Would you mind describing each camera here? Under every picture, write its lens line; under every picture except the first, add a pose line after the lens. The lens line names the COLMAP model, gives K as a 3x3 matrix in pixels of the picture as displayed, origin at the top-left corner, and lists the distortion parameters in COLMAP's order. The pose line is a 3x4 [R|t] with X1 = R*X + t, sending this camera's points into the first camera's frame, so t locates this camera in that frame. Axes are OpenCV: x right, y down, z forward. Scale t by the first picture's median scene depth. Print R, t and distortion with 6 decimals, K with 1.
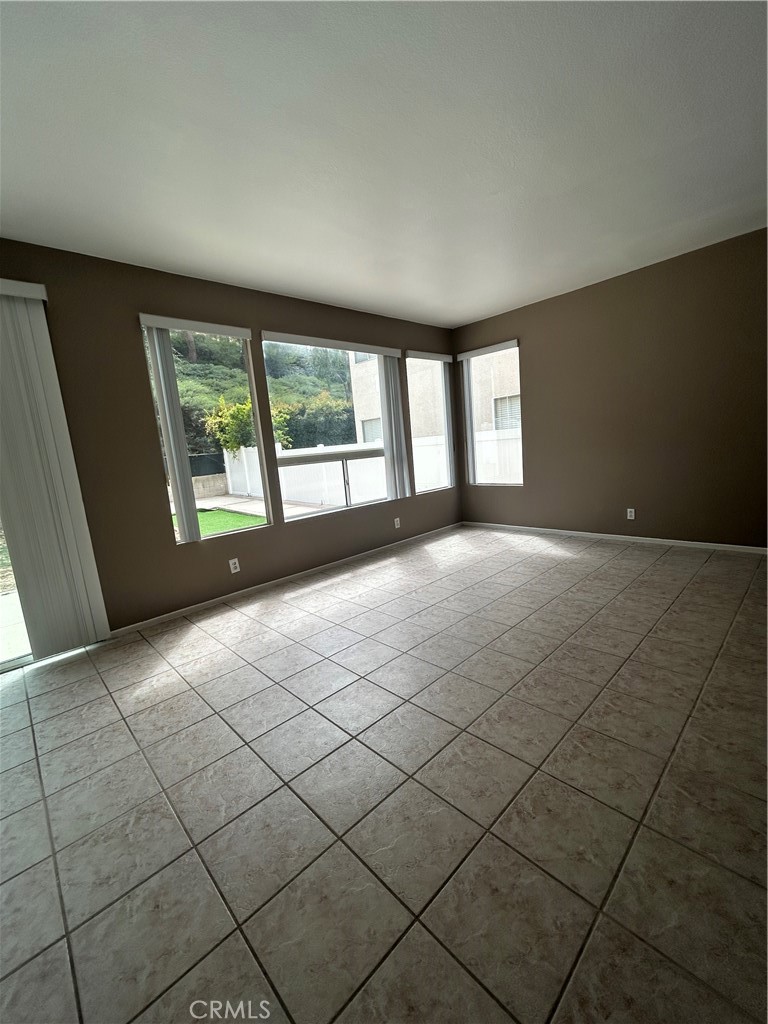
lens RADIAL K [[415.6, 0, 384.9], [0, 415.6, 512.0], [0, 0, 1]] dist [0.001405, 0.000054]
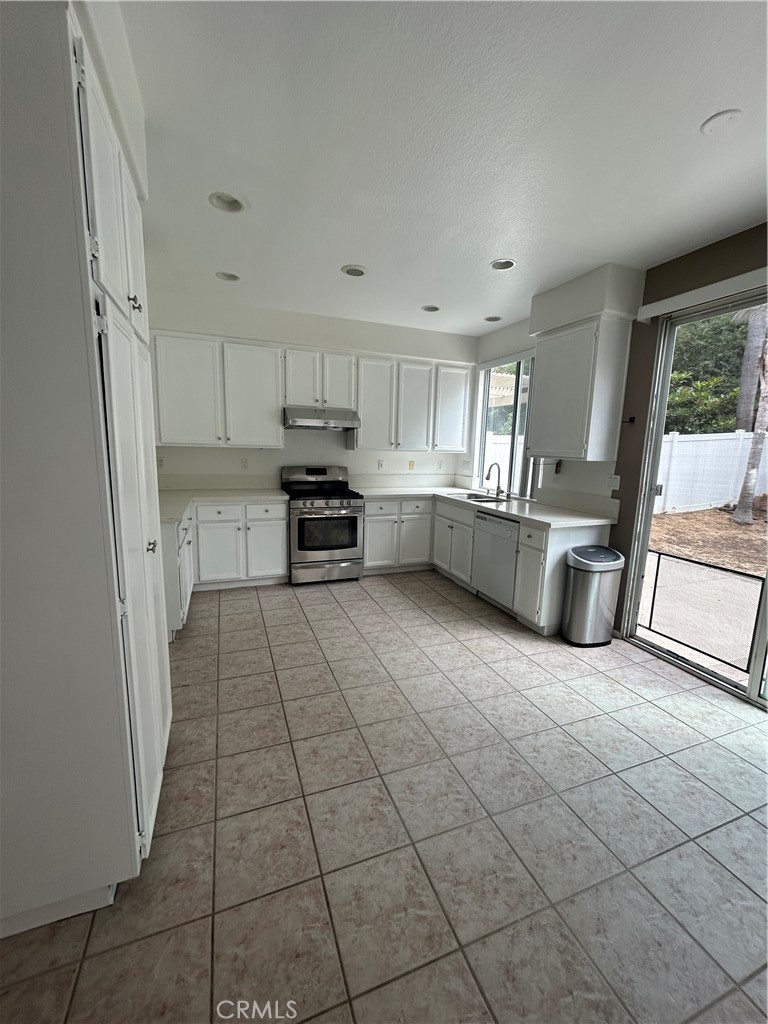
lens RADIAL K [[415.6, 0, 384.9], [0, 415.6, 512.0], [0, 0, 1]] dist [0.001405, 0.000054]
pose [[-0.382521, 0.222448, -0.896769, 0.006917], [-0.138230, 0.945883, 0.293594, -0.115312], [0.913548, 0.236266, -0.331071, 0.319522]]
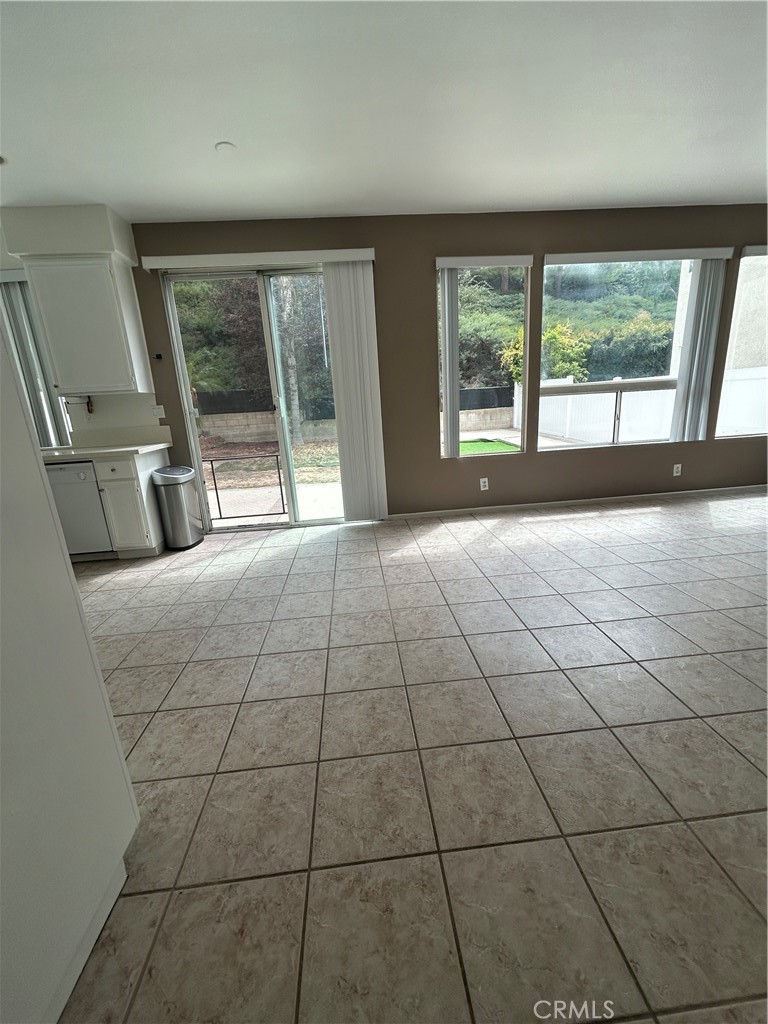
lens RADIAL K [[415.6, 0, 384.9], [0, 415.6, 512.0], [0, 0, 1]] dist [0.001405, 0.000054]
pose [[0.780685, 0.195755, -0.593474, 0.133440], [-0.106072, 0.977400, 0.182859, 0.028395], [0.615857, -0.079804, 0.783806, -0.074789]]
